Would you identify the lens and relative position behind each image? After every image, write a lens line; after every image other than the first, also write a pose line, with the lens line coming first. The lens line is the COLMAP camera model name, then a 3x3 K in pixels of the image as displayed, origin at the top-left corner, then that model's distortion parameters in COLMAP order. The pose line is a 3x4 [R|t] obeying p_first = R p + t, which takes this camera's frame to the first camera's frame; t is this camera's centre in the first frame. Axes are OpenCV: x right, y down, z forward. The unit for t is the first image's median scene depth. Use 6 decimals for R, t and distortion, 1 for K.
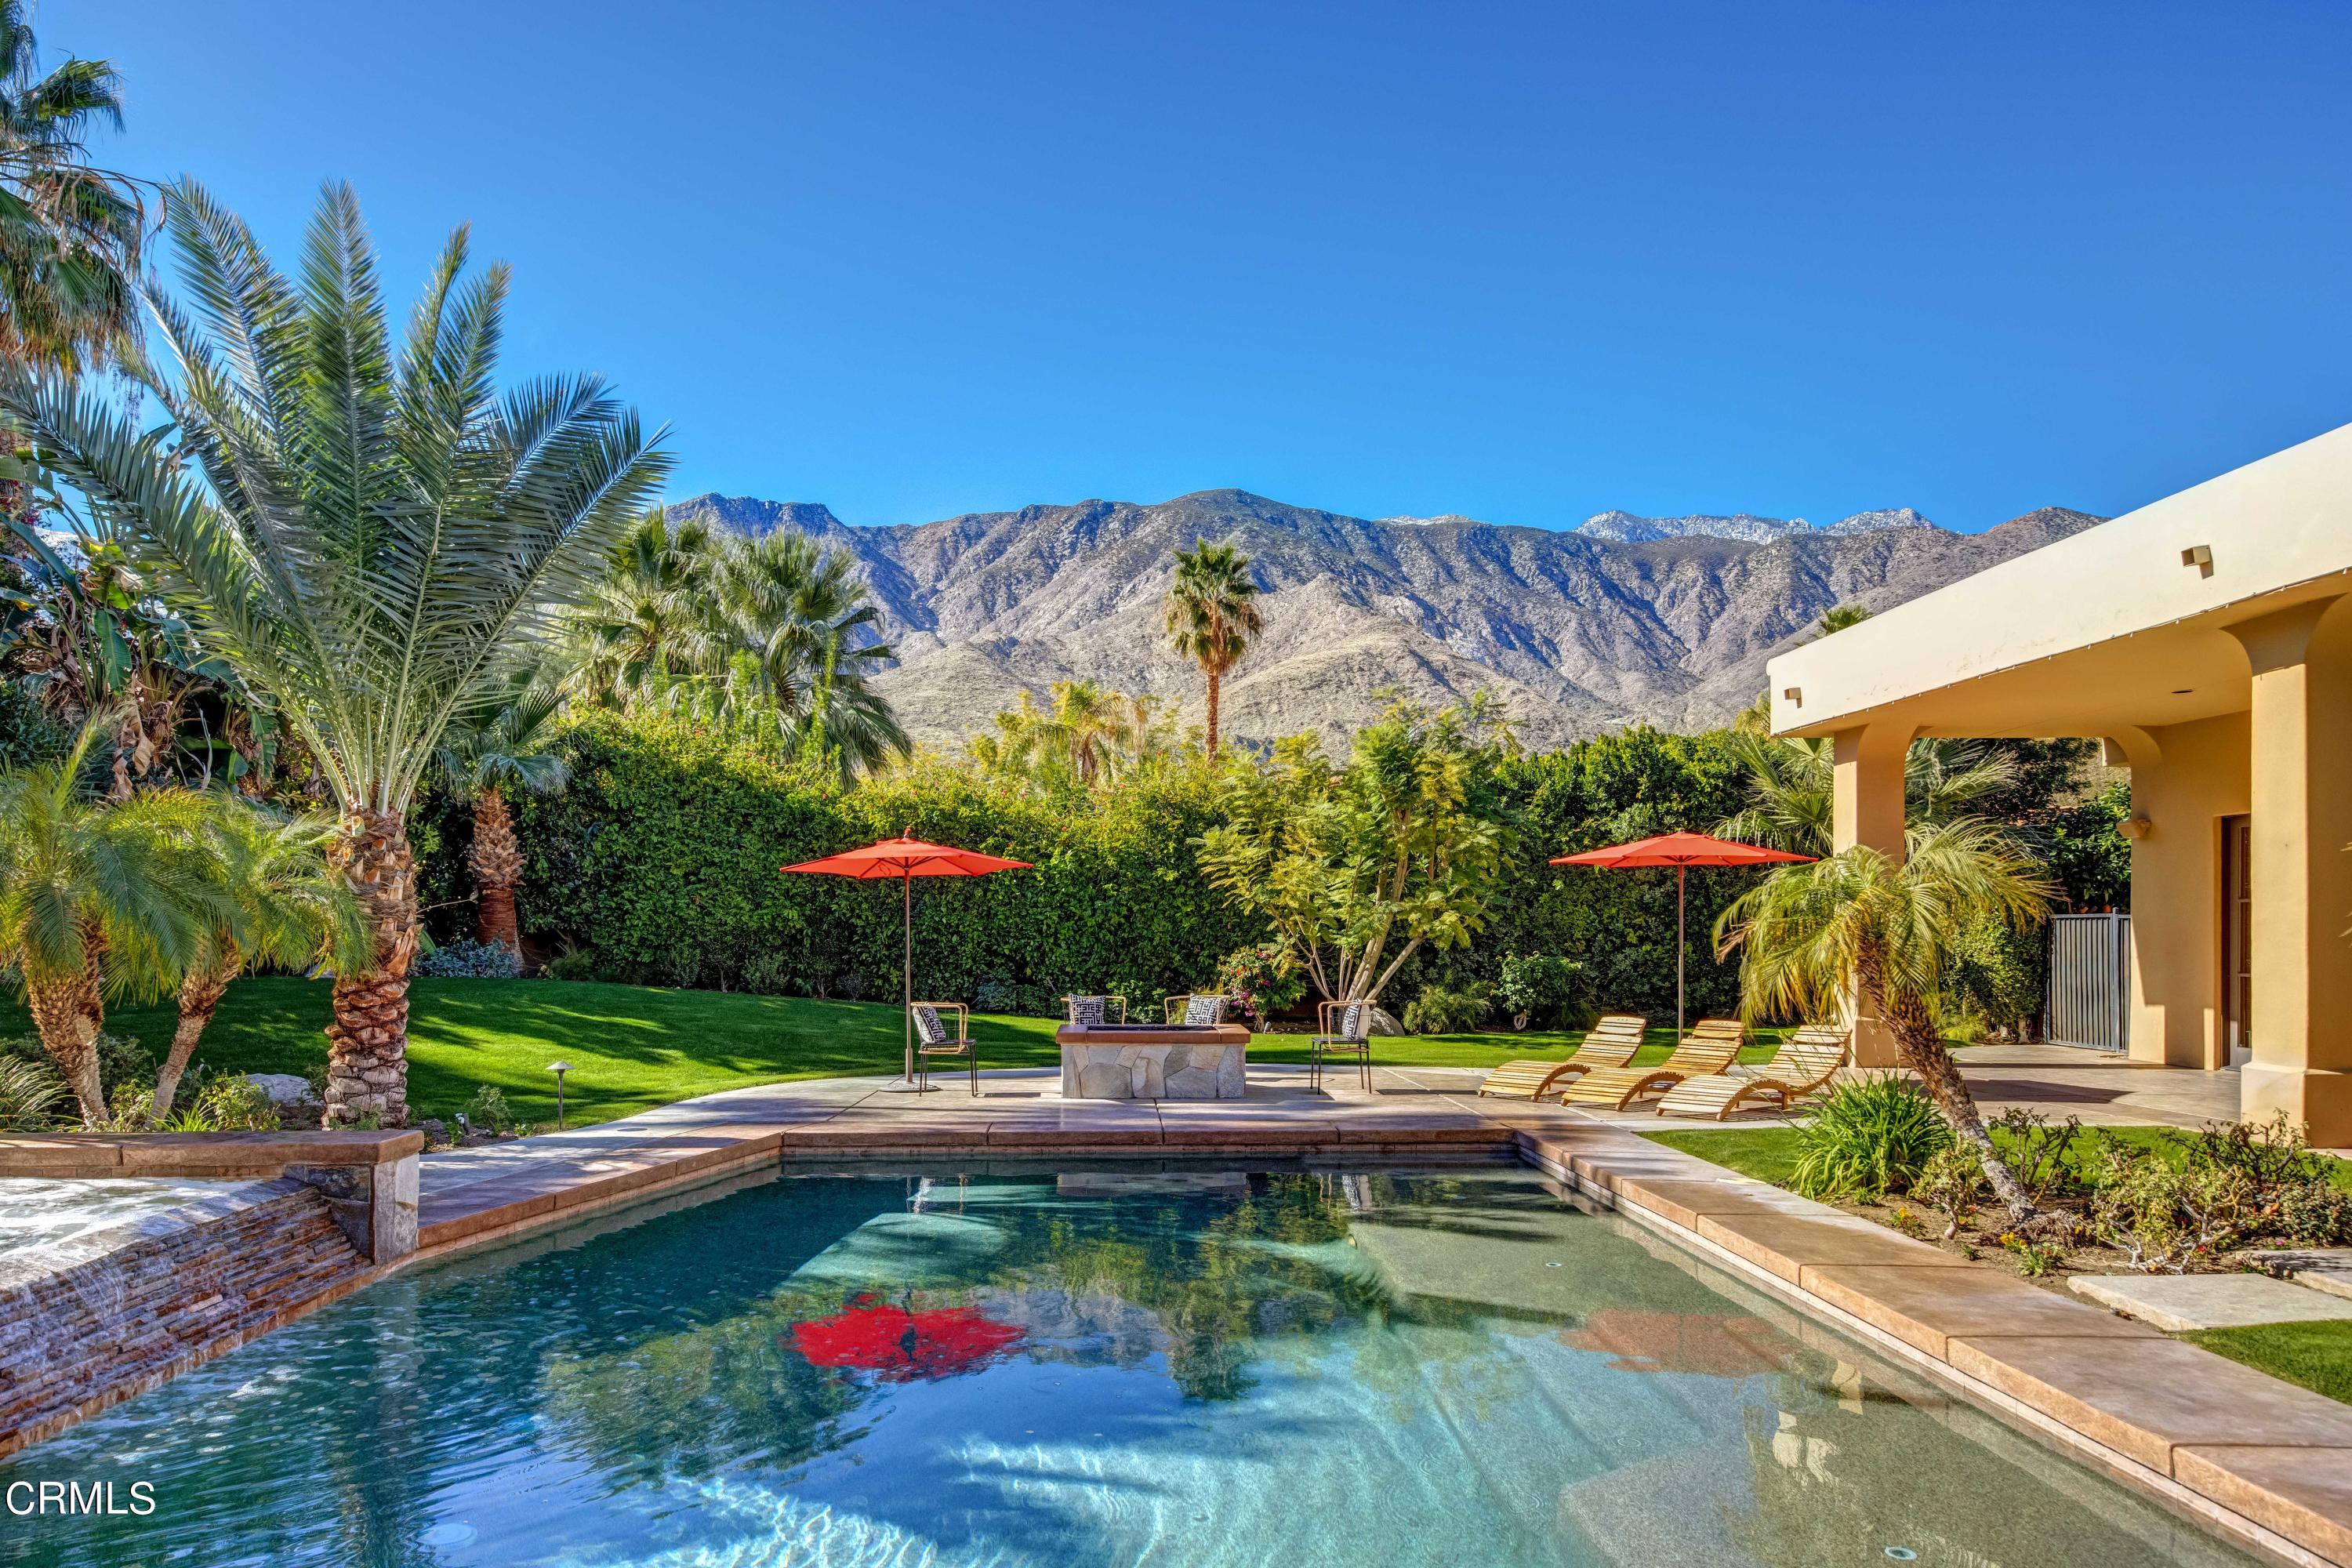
lens RADIAL K [[1617.9, 0, 1231.4], [0, 1617.9, 983.4], [0, 0, 1]] dist [0.017037, -0.005306]
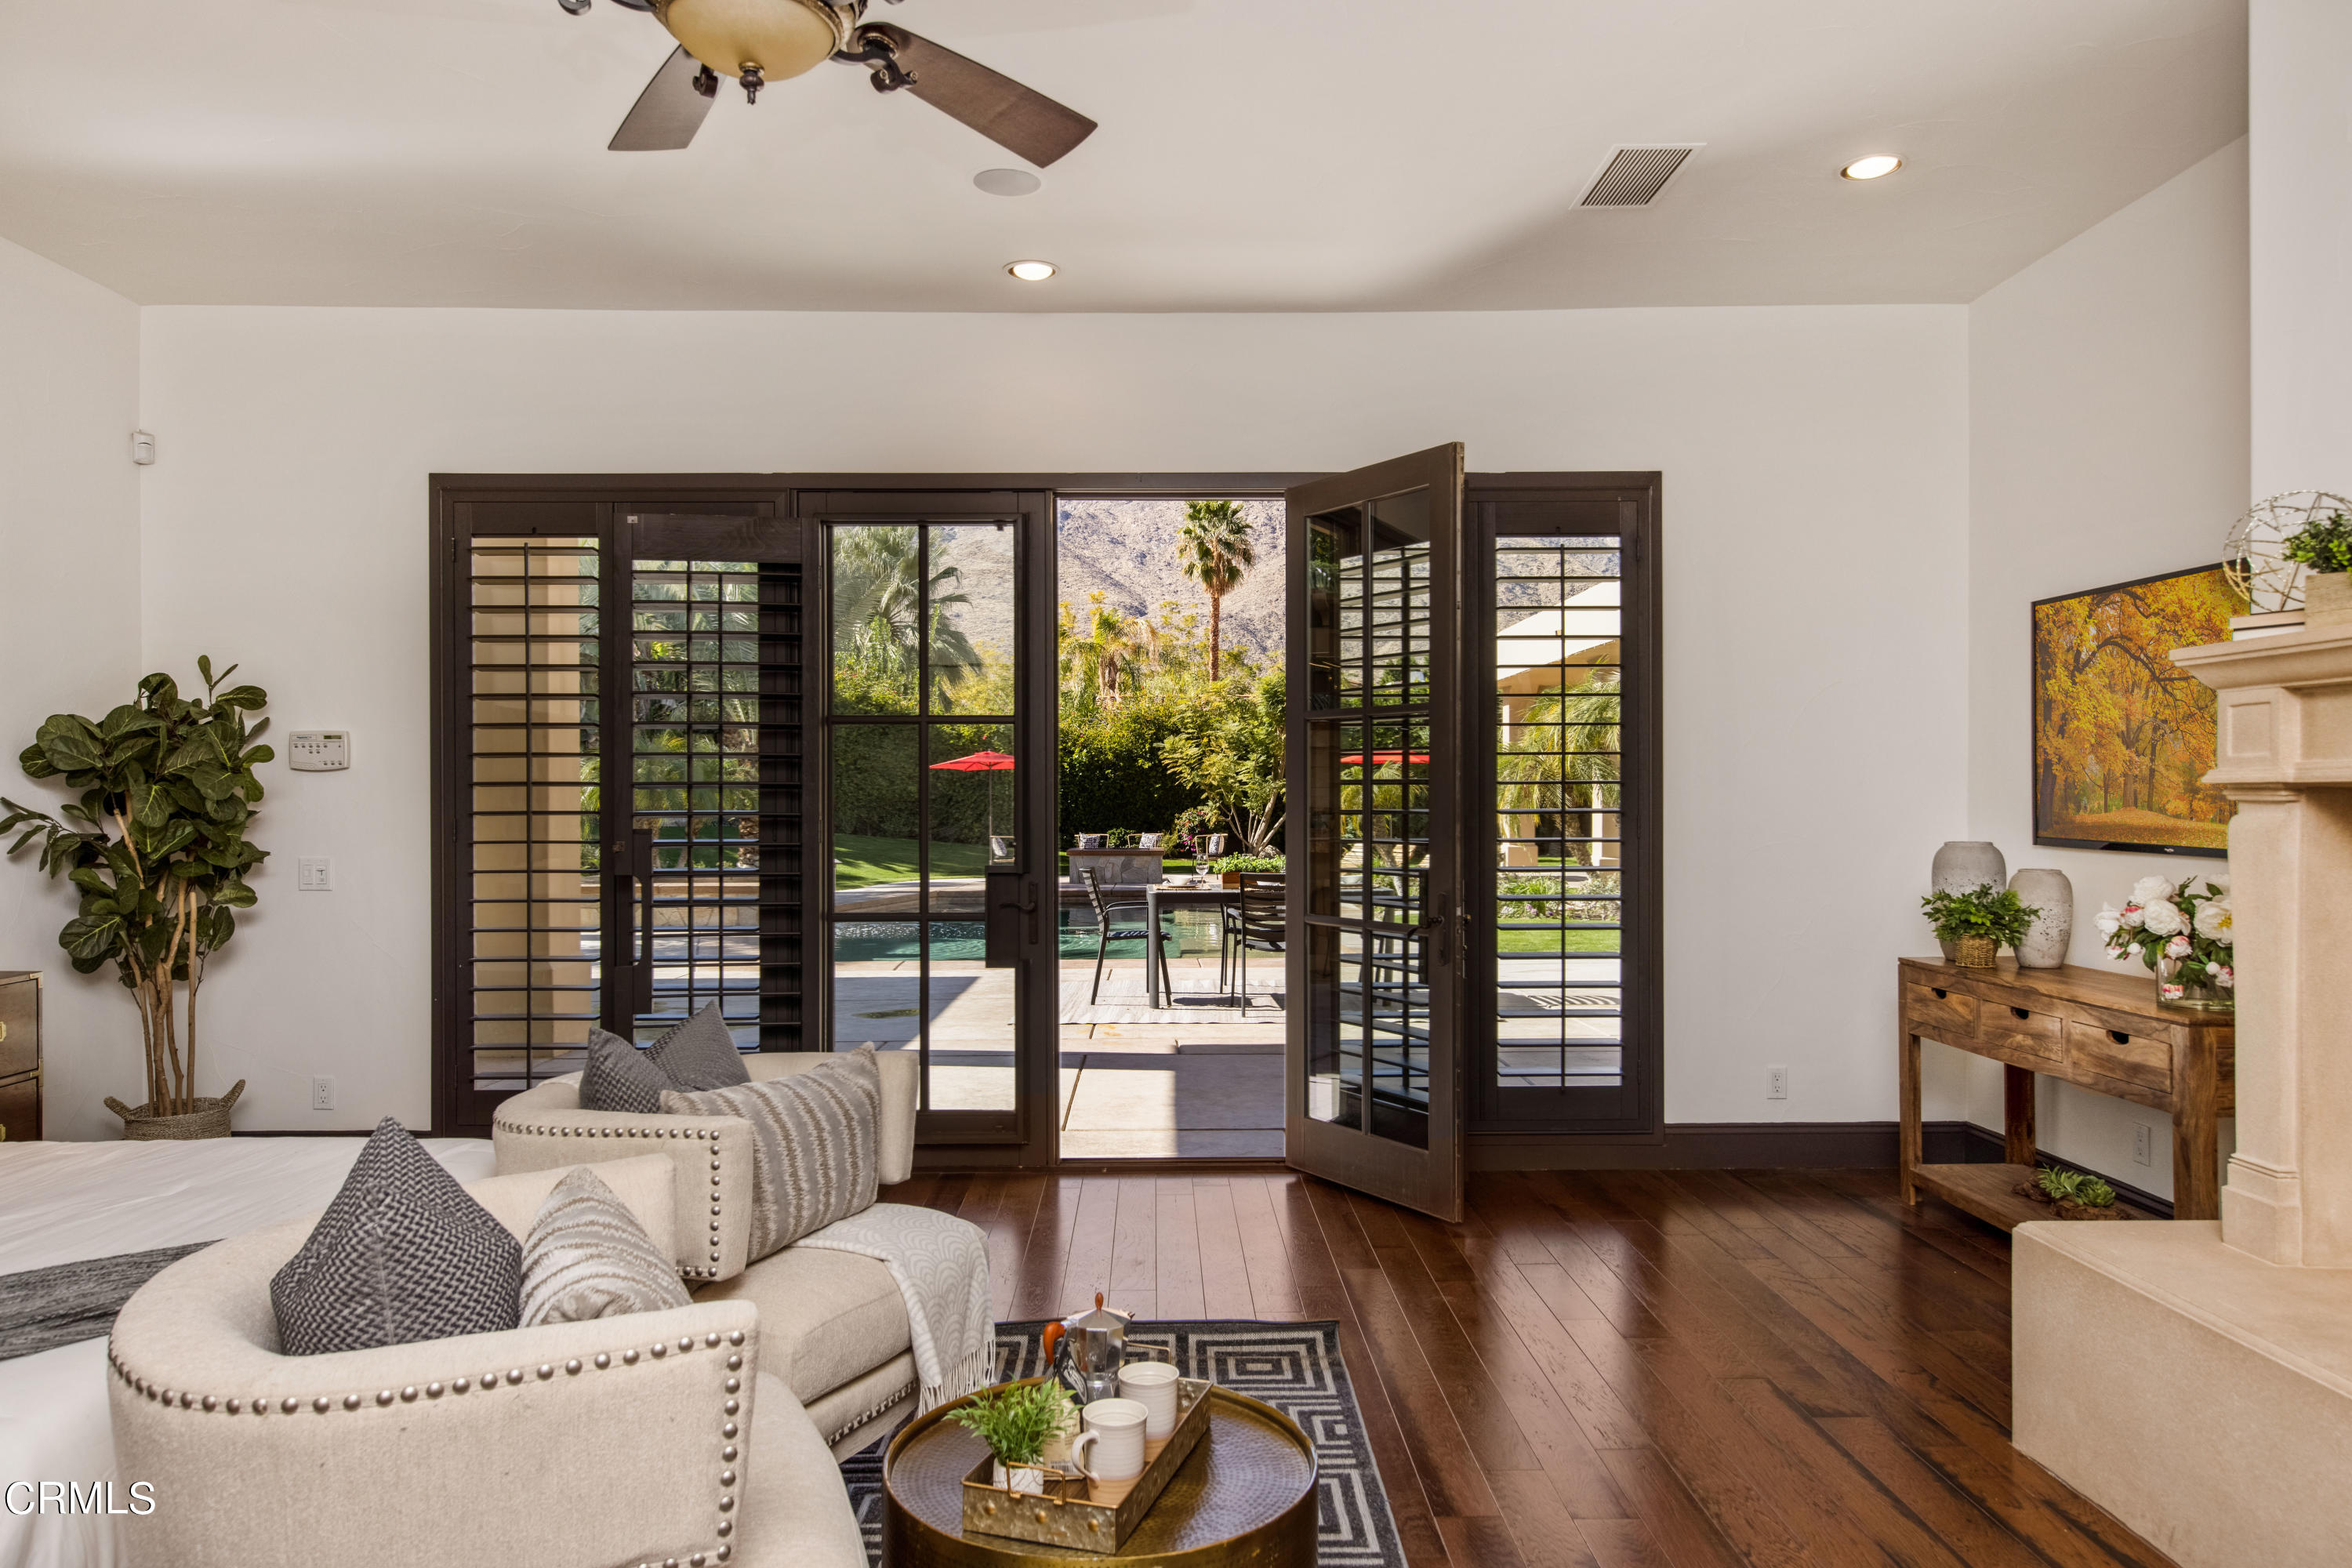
lens RADIAL K [[1617.9, 0, 1190.6], [0, 1617.9, 779.7], [0, 0, 1]] dist [0.017037, -0.005306]
pose [[0.998400, -0.002057, -0.056503, 0.101443], [-0.000472, 0.999000, -0.044714, 0.021555], [0.056538, 0.044669, 0.997401, -0.635178]]
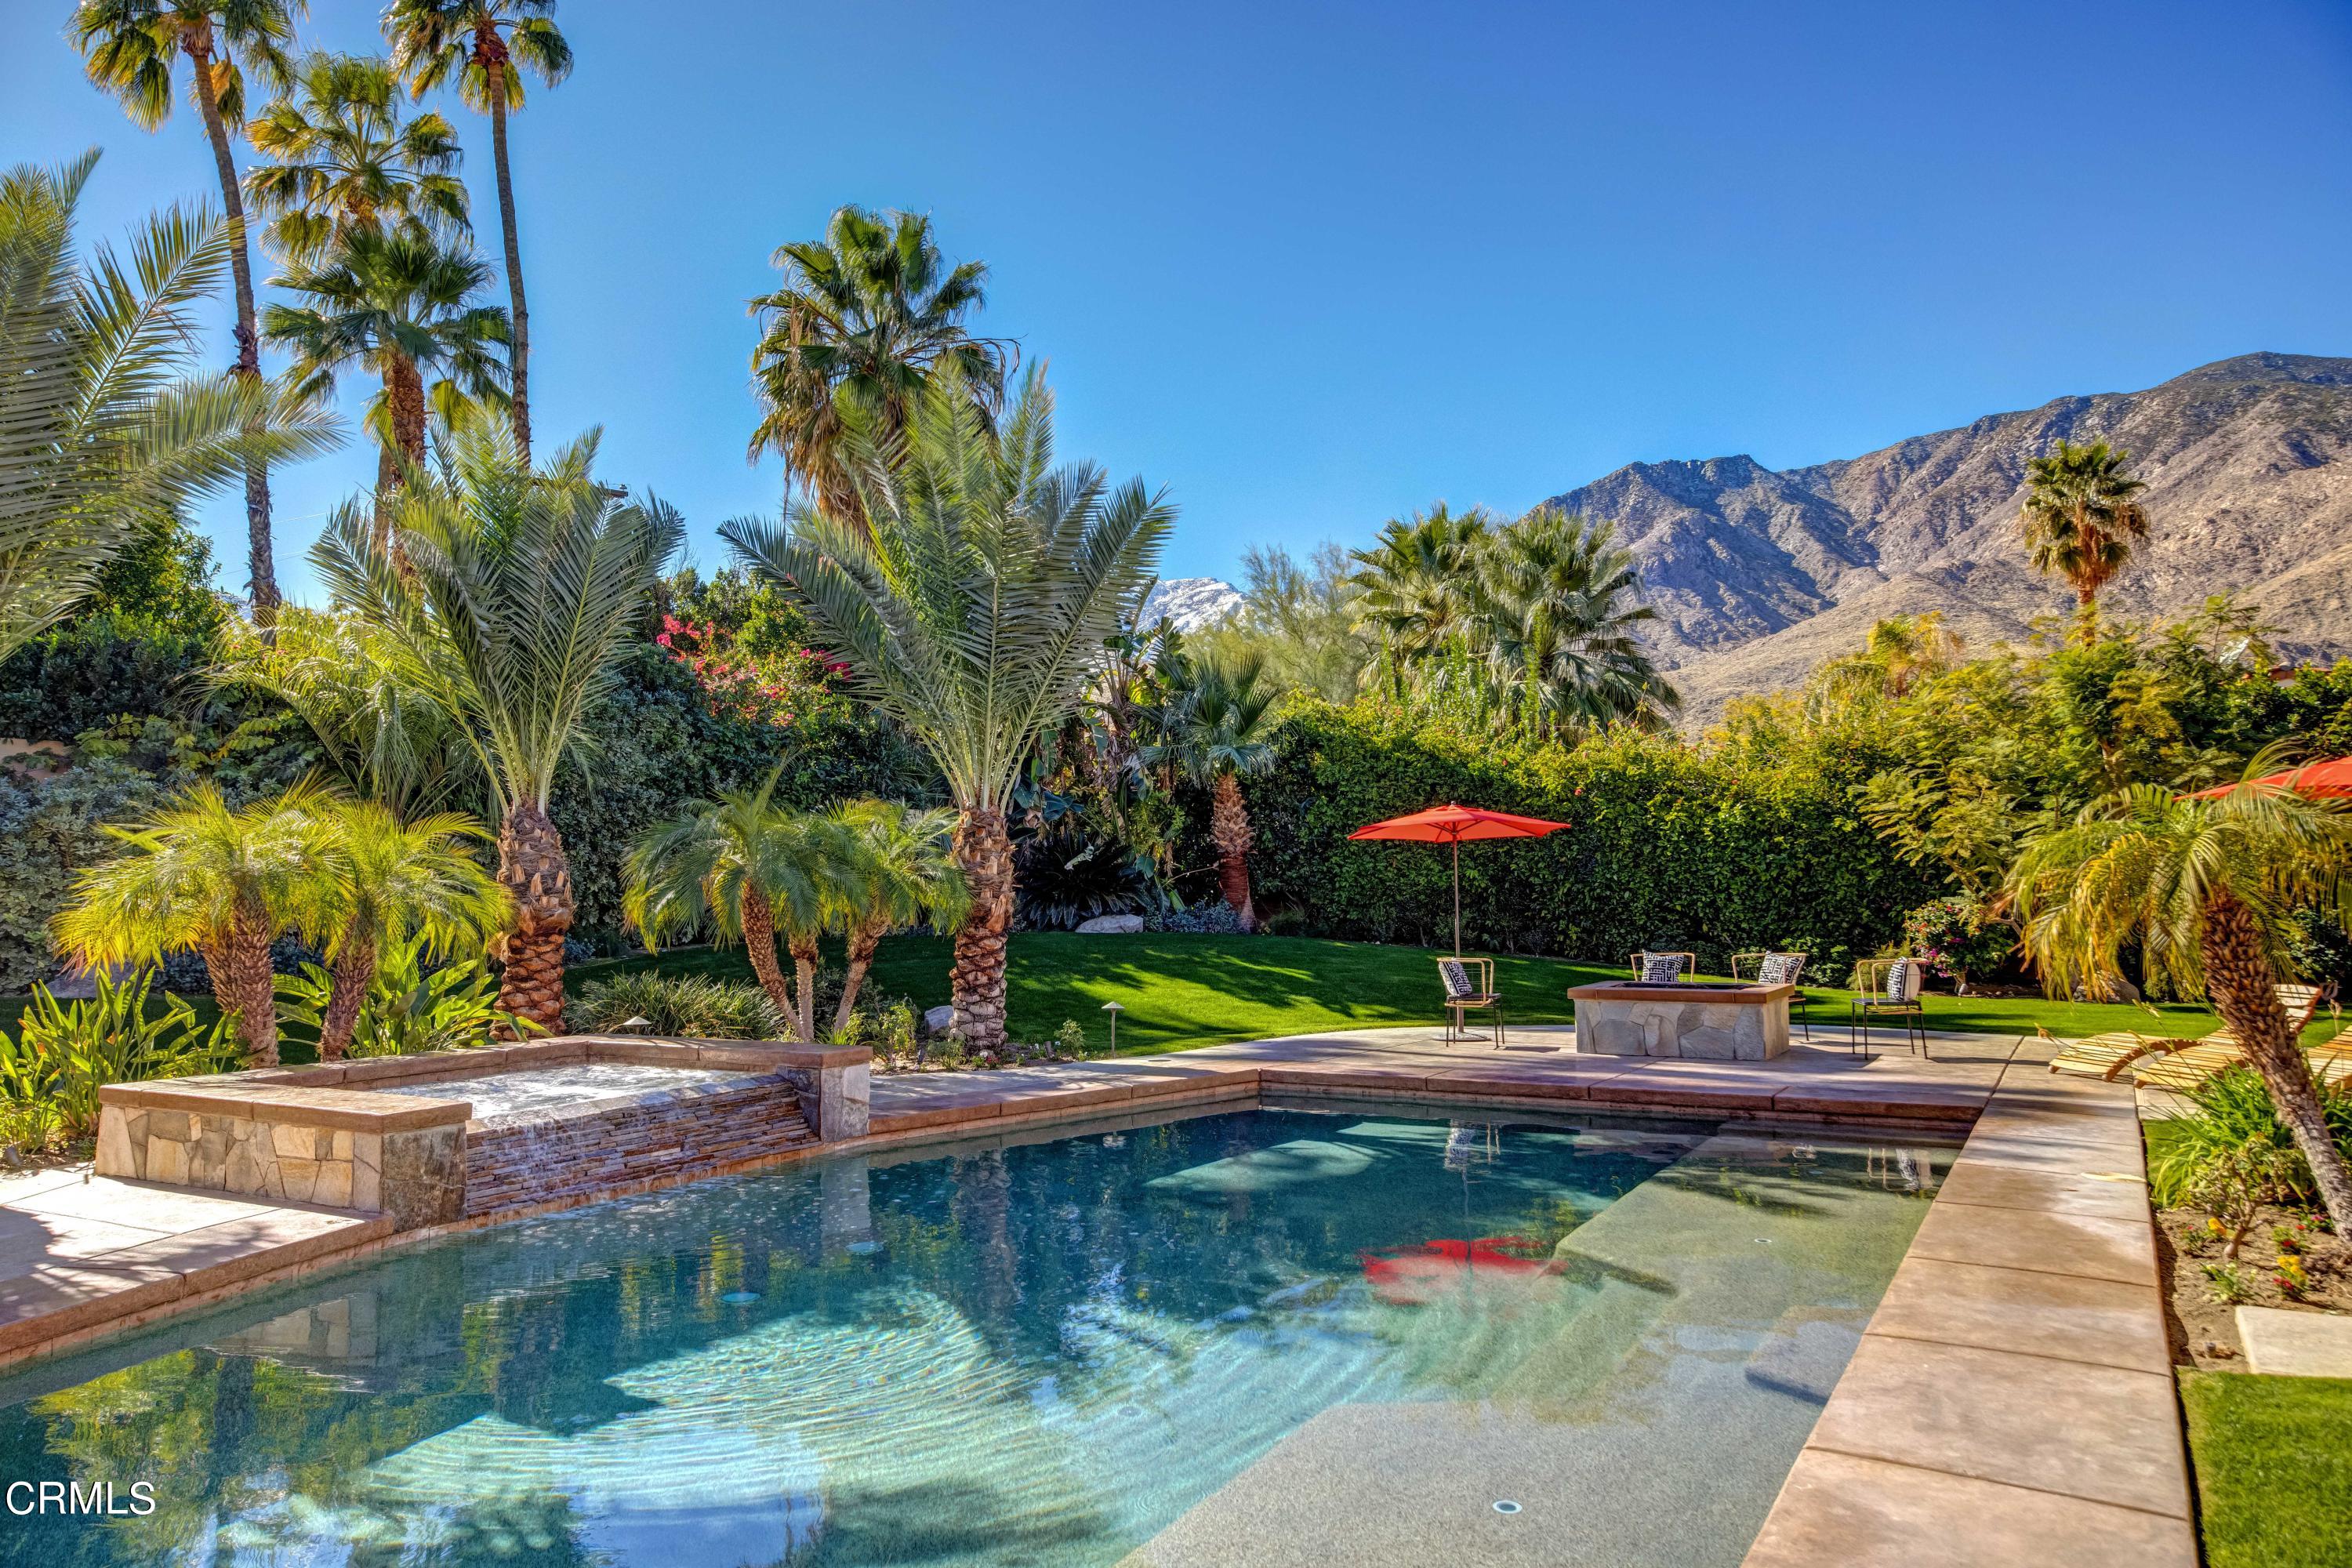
lens RADIAL K [[1617.9, 0, 1173.0], [0, 1617.9, 801.2], [0, 0, 1]] dist [0.017037, -0.005306]
pose [[0.827533, -0.044294, -0.559668, 0.170663], [-0.003247, 0.996489, -0.083666, -0.000592], [0.561408, 0.071054, 0.824483, 0.001660]]
